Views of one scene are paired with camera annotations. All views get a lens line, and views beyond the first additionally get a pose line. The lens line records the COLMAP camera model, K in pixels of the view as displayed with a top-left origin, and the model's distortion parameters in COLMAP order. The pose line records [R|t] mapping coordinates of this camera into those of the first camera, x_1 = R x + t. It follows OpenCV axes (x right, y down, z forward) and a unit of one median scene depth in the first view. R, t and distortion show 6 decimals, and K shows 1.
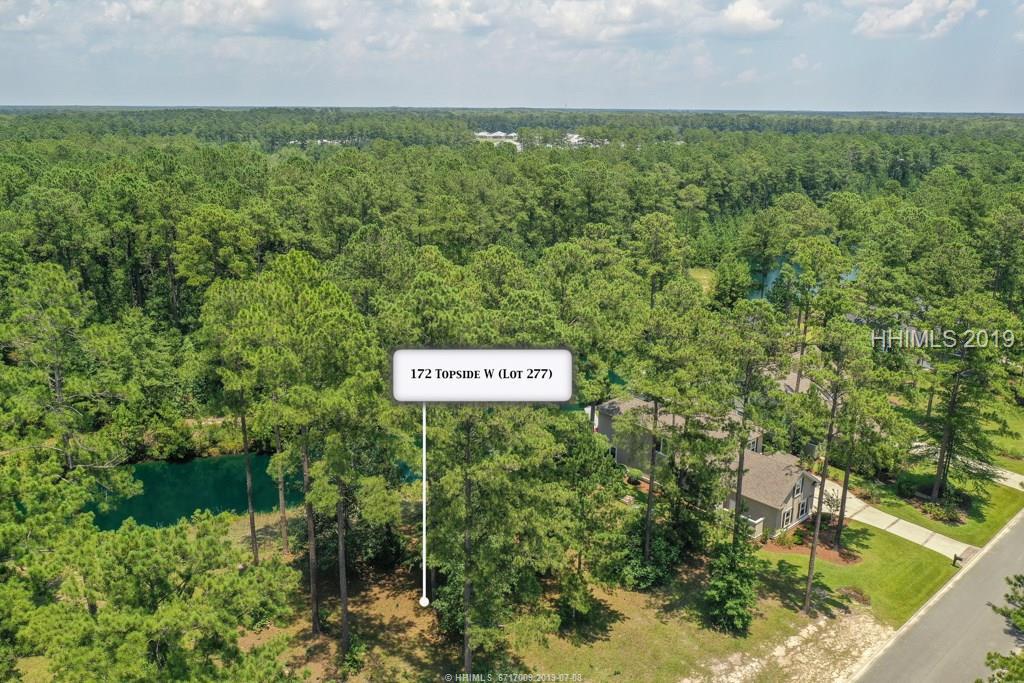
lens RADIAL K [[800.9, 0, 512.5], [0, 800.9, 340.8], [0, 0, 1]] dist [-0.020758, 0.001192]
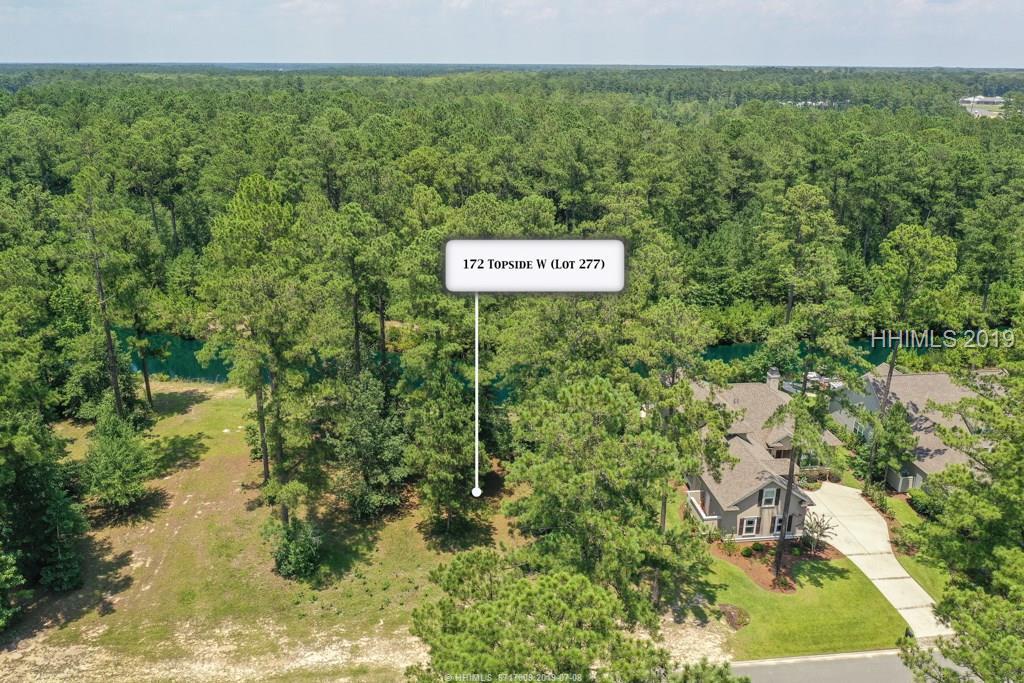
lens RADIAL K [[800.9, 0, 510.1], [0, 800.9, 346.3], [0, 0, 1]] dist [-0.020758, 0.001192]
pose [[0.811186, 0.191927, -0.552396, 0.179806], [-0.162697, 0.981384, 0.102058, -0.007758], [0.561700, 0.007085, 0.827311, 0.031441]]
